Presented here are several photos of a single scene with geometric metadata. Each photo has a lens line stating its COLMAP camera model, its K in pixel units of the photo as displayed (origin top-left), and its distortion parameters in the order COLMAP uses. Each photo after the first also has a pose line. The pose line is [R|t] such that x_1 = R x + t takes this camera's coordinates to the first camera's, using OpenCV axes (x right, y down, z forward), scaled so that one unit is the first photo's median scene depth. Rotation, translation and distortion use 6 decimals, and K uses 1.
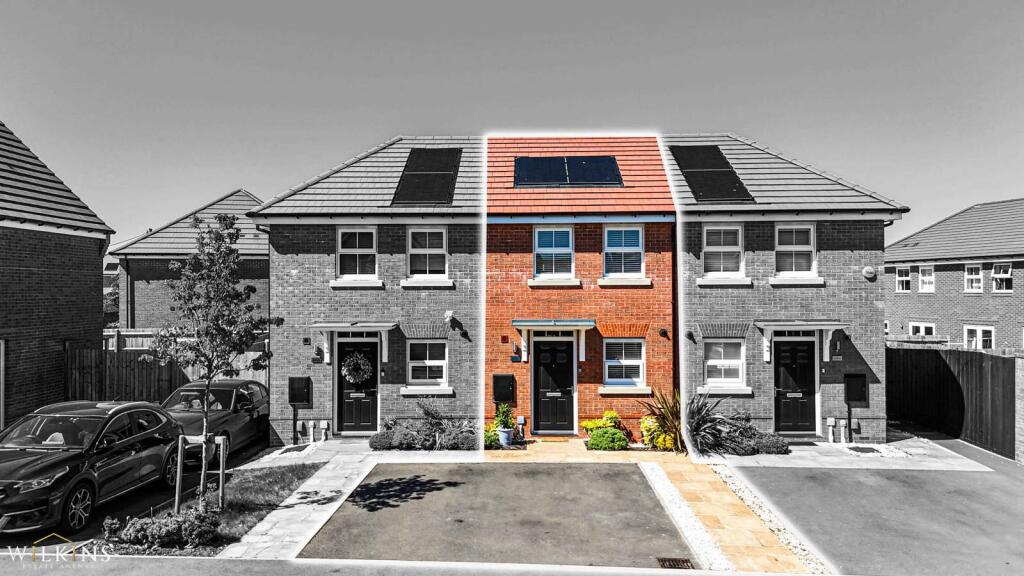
lens RADIAL K [[748.3, 0, 511.3], [0, 748.3, 285.5], [0, 0, 1]] dist [0.060699, -0.029422]
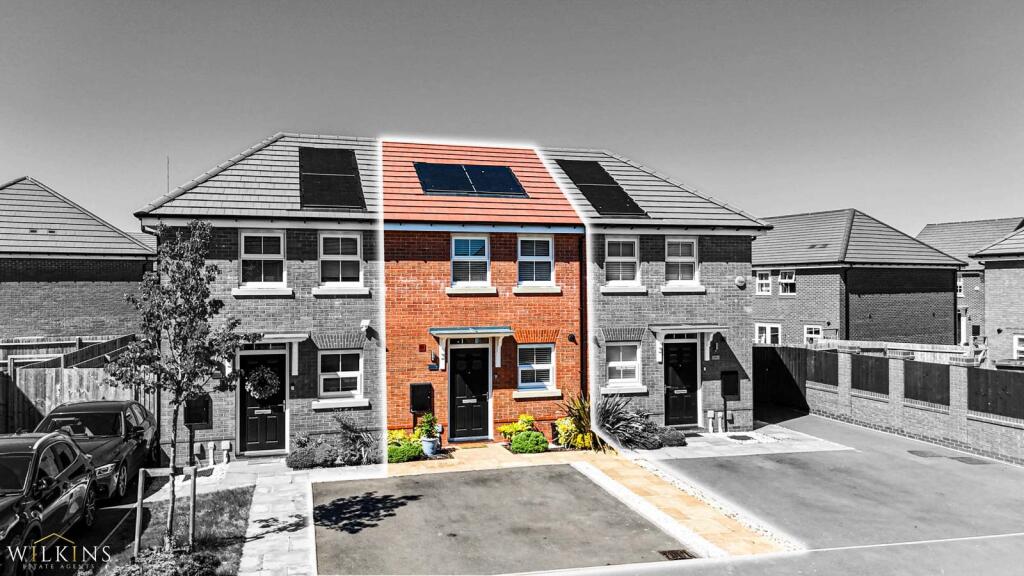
lens RADIAL K [[748.3, 0, 513.1], [0, 748.3, 287.3], [0, 0, 1]] dist [0.060699, -0.029422]
pose [[0.957314, 0.000368, 0.289049, -0.180702], [-0.001372, 0.999994, 0.003272, -0.011821], [-0.289046, -0.003529, 0.957309, 0.015160]]
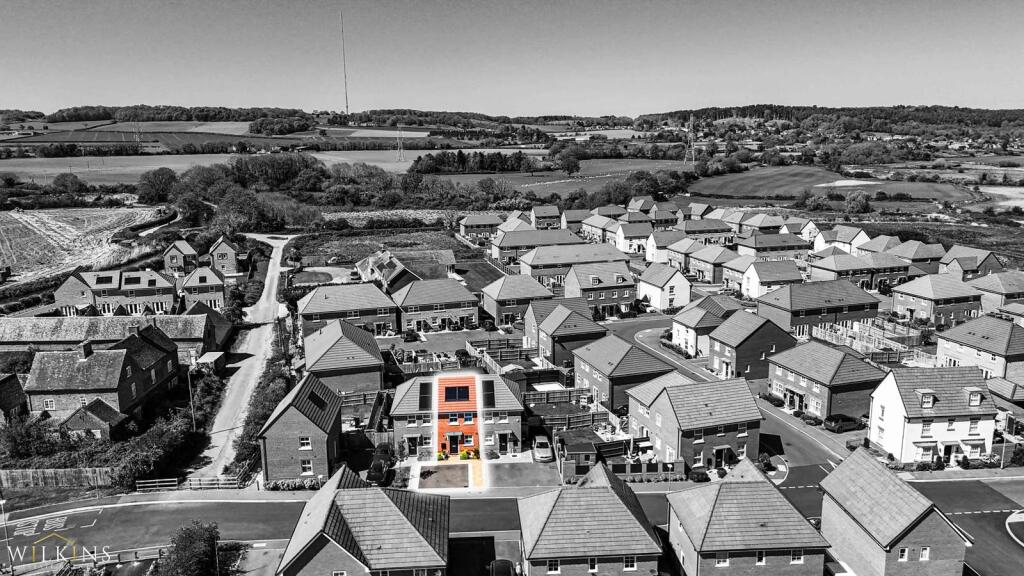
lens RADIAL K [[748.3, 0, 518.6], [0, 748.3, 287.3], [0, 0, 1]] dist [0.060699, -0.029422]
pose [[0.995750, -0.022232, 0.089378, 0.061238], [0.003086, 0.977938, 0.208873, -1.868880], [-0.092050, -0.207709, 0.973850, -3.539220]]
